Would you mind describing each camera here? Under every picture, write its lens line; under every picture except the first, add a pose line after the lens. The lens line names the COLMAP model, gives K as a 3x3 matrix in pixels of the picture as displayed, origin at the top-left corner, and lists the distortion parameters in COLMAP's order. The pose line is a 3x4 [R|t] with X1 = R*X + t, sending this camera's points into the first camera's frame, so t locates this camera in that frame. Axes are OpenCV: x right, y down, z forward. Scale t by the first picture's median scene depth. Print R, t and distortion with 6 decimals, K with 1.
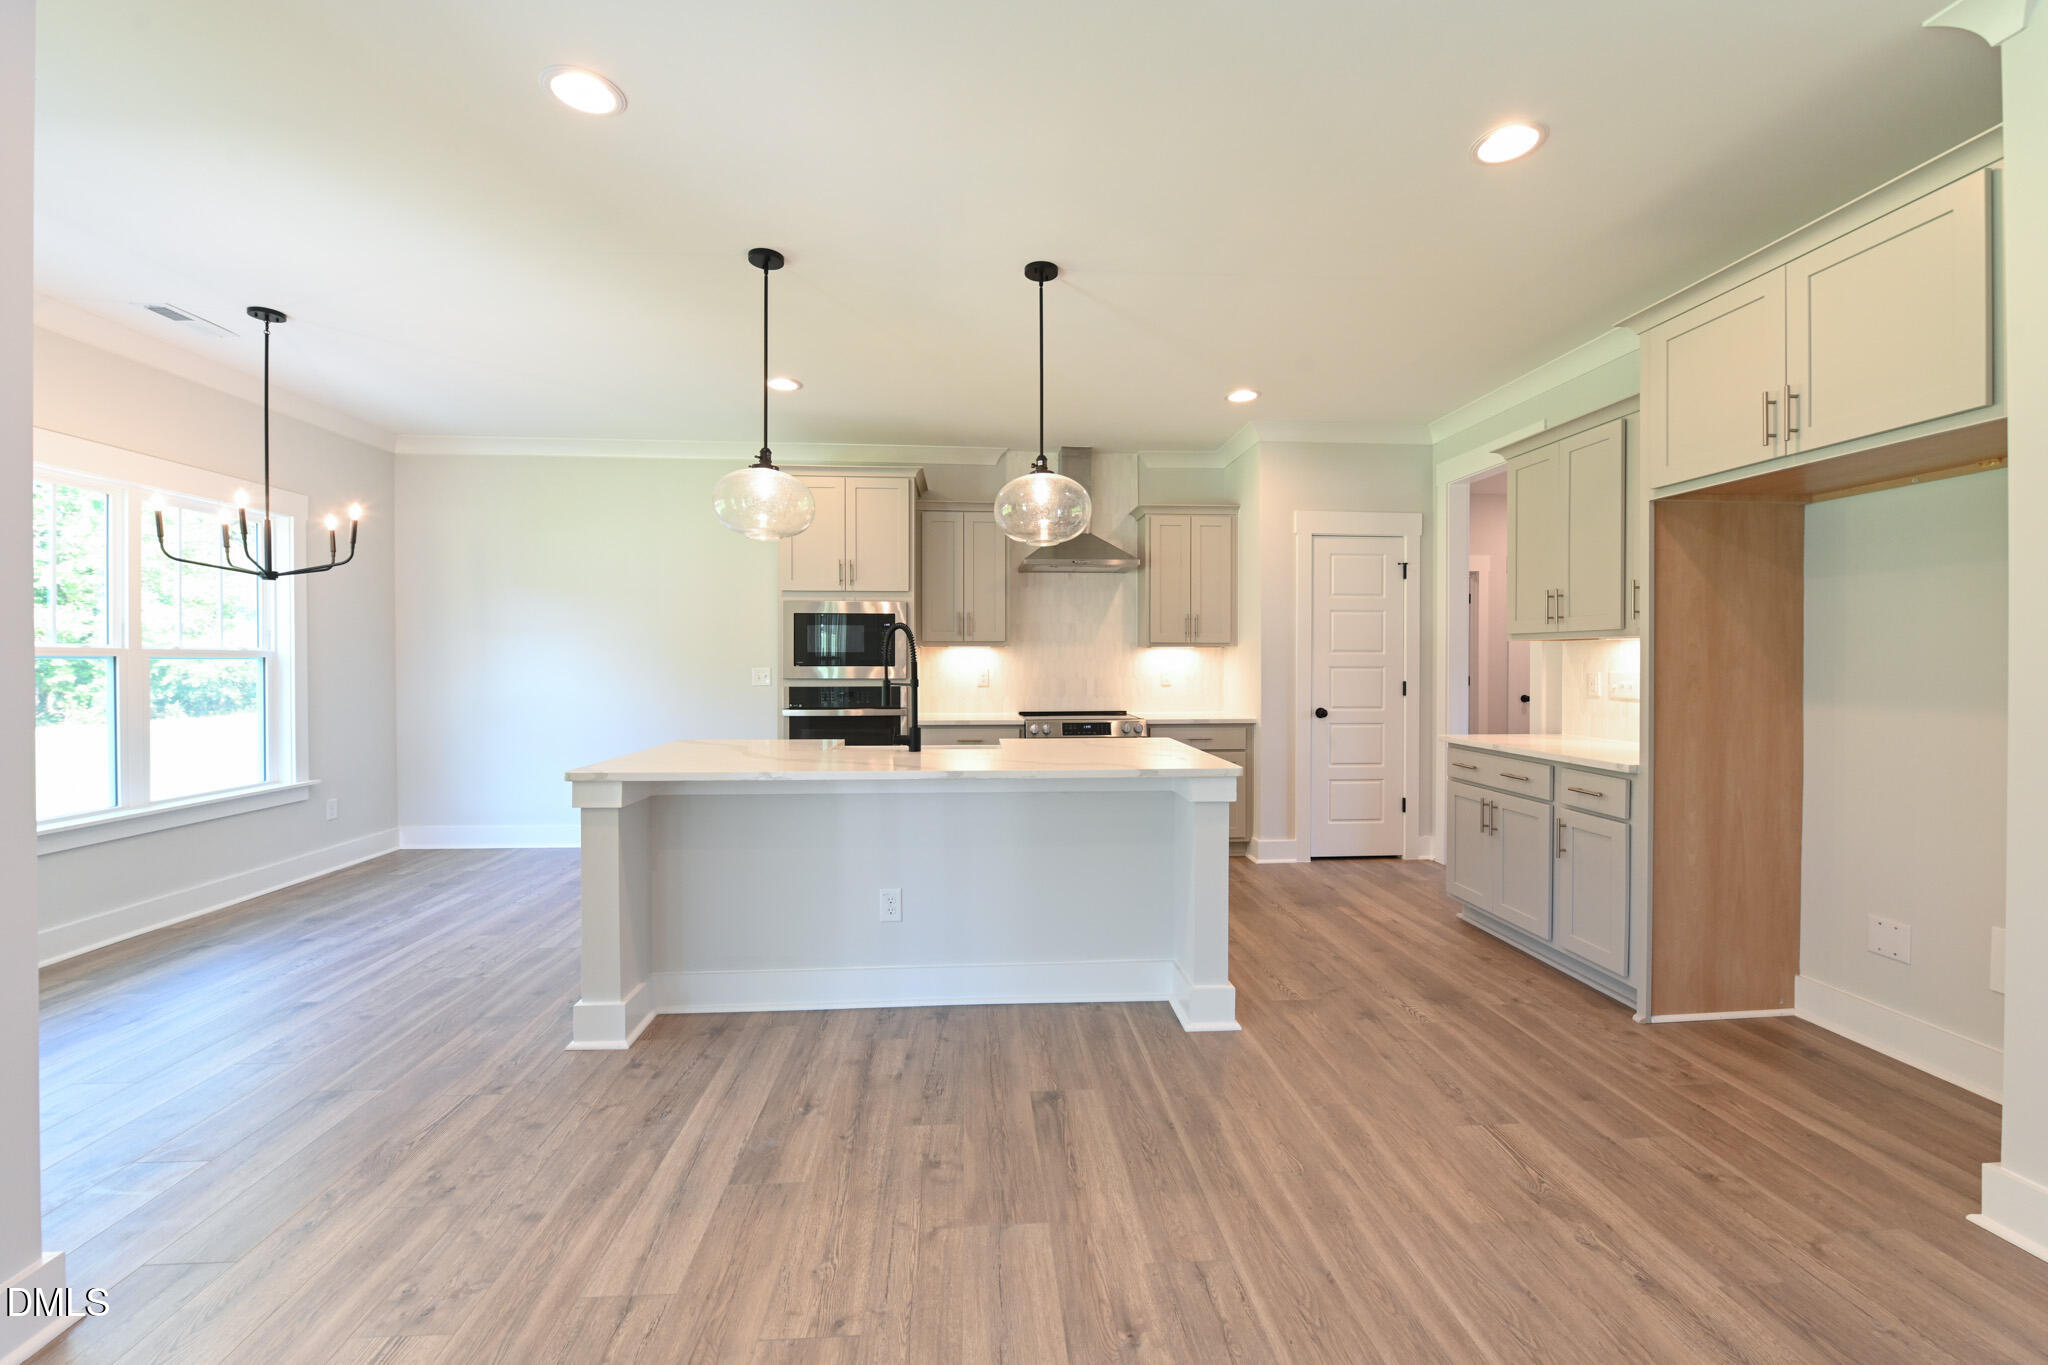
lens RADIAL K [[805.8, 0, 1015.9], [0, 805.8, 669.6], [0, 0, 1]] dist [-0.009035, 0.000067]
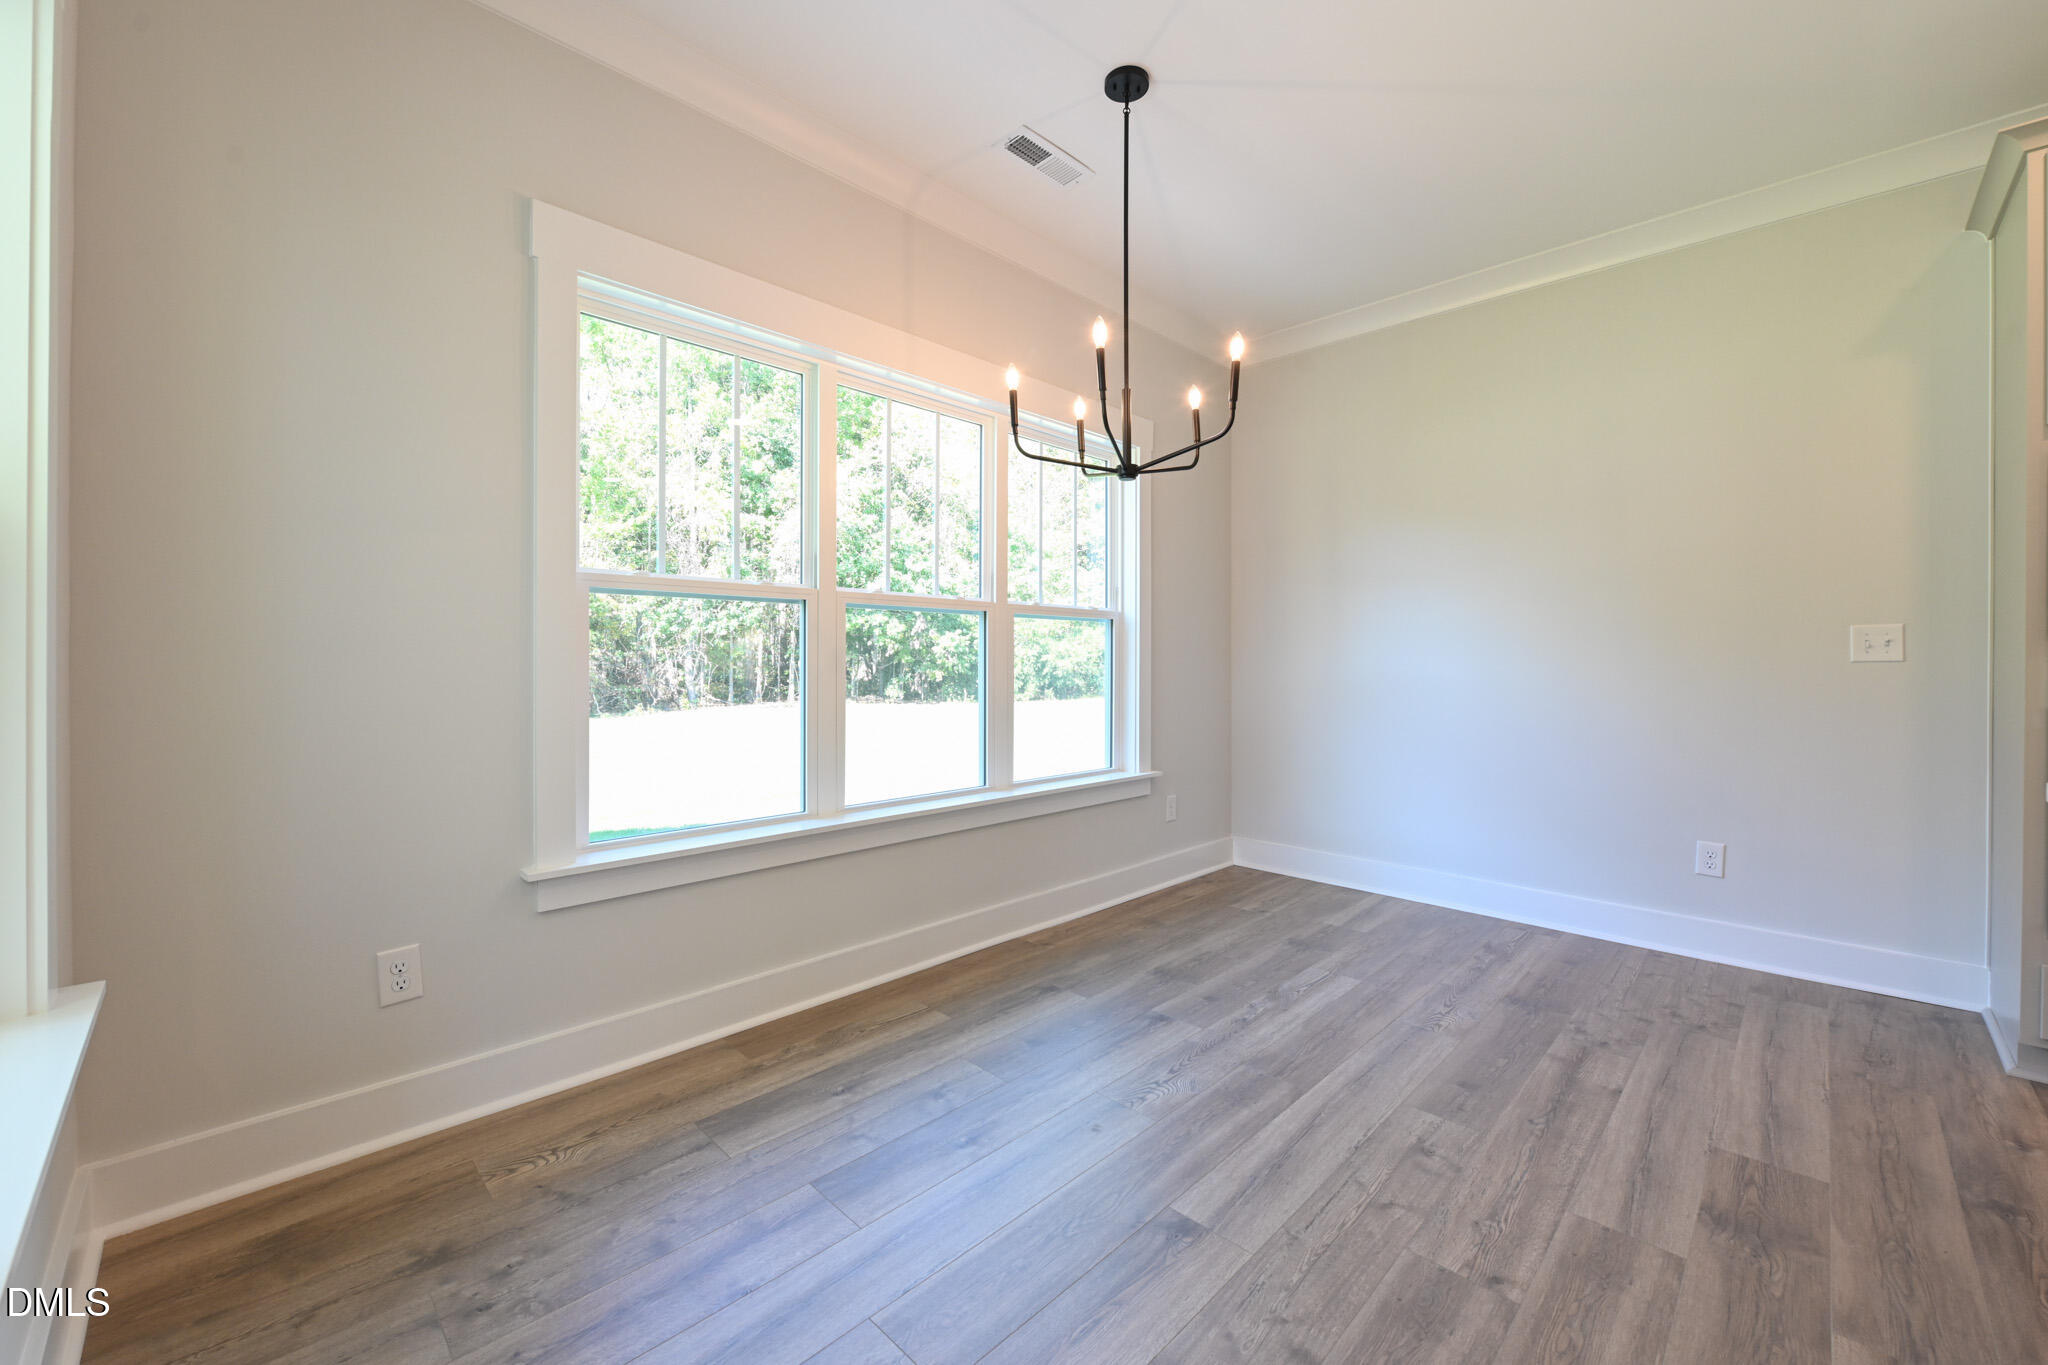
lens RADIAL K [[805.8, 0, 1015.9], [0, 805.8, 669.6], [0, 0, 1]] dist [-0.009035, 0.000067]
pose [[0.656169, 0.008511, -0.754566, -0.440542], [-0.008983, 0.999954, 0.003467, 0.041488], [0.754561, 0.004503, 0.656215, 0.442655]]
